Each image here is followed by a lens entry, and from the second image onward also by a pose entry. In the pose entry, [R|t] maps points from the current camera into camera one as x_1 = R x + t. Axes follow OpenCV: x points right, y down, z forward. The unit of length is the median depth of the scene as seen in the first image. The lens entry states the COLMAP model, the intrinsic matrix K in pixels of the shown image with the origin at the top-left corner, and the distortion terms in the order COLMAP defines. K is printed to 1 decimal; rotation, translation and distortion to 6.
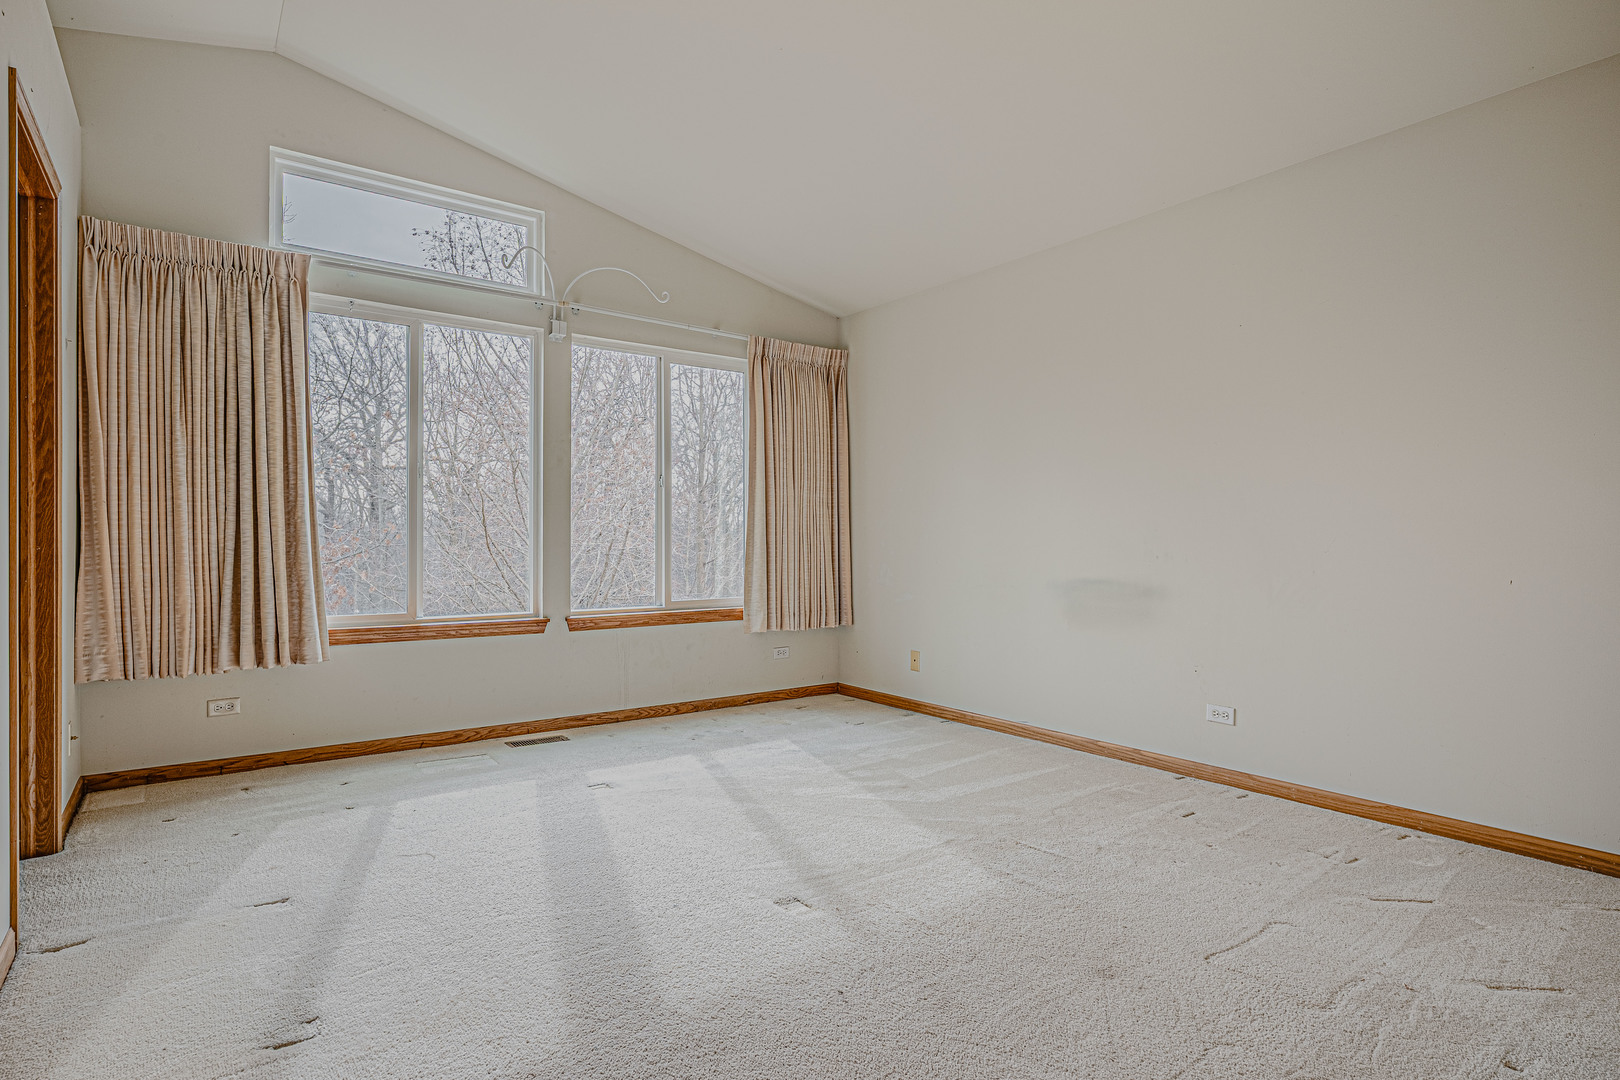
lens RADIAL K [[815.3, 0, 810.0], [0, 815.3, 540.0], [0, 0, 1]] dist [-0.001695, 0.000388]
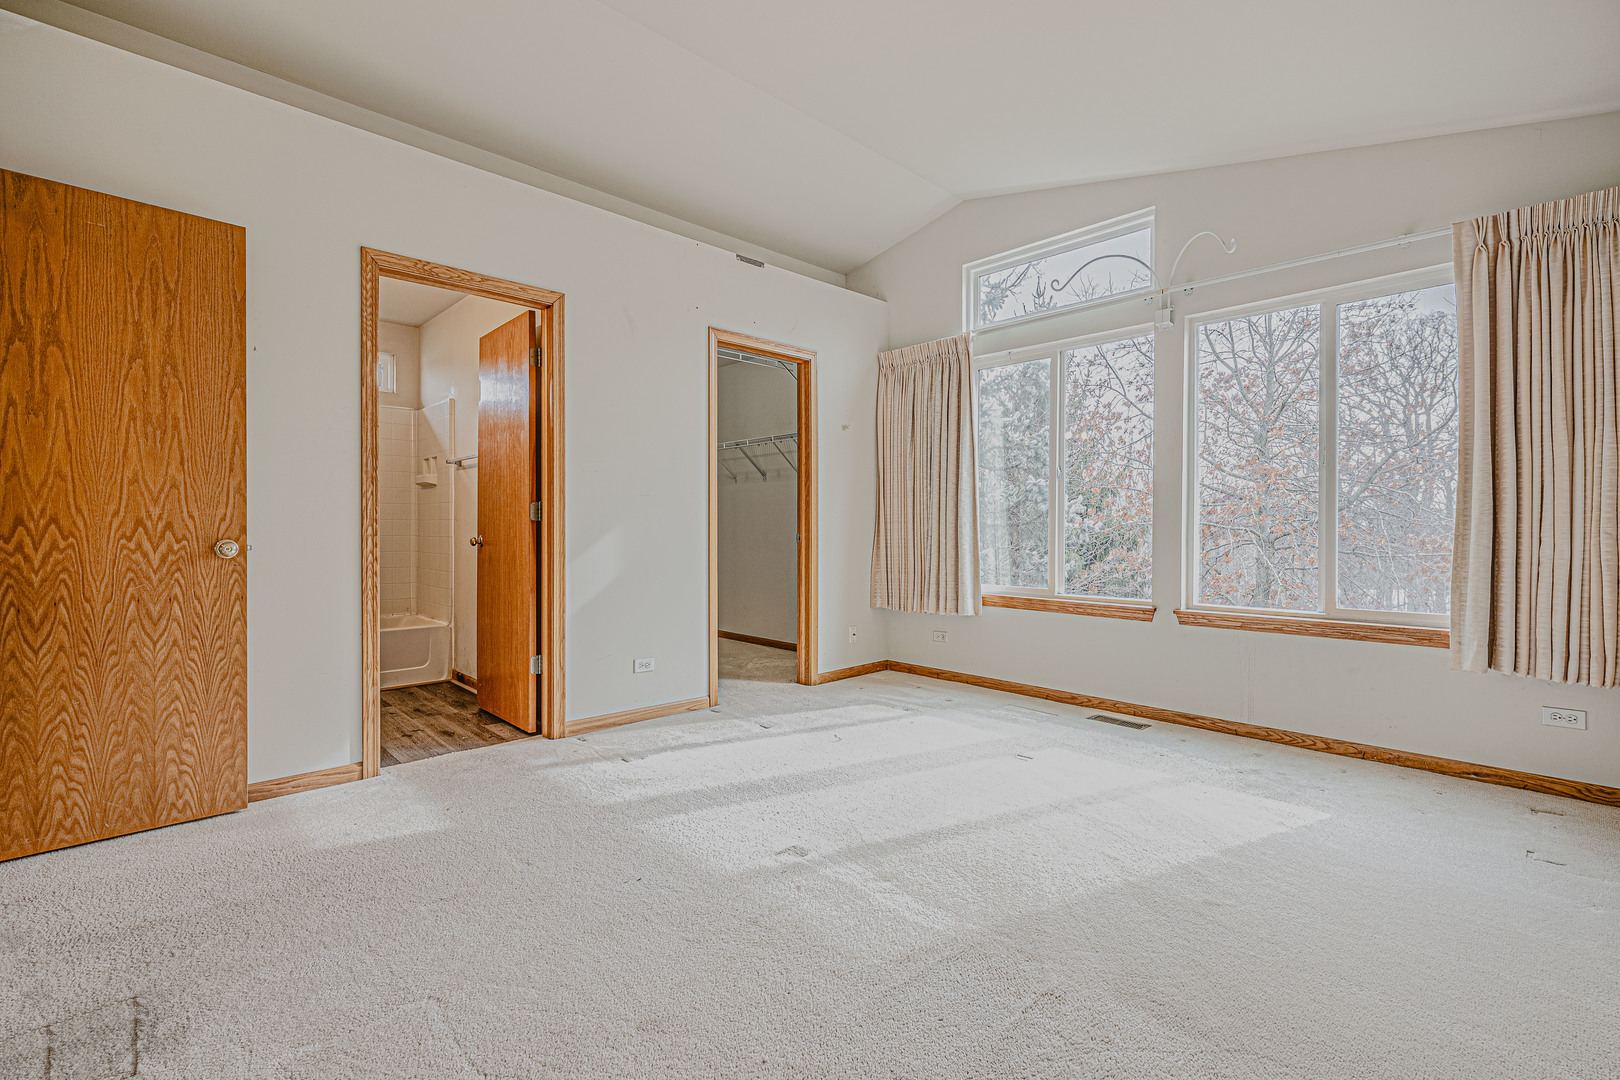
lens RADIAL K [[720.9, 0, 806.2], [0, 720.9, 534.0], [0, 0, 1]] dist [-0.000594, -0.000048]
pose [[0.126899, 0.004988, -0.991903, 0.507760], [0.002496, 0.999983, 0.005348, -0.001133], [0.991912, -0.003154, 0.126885, 0.459066]]
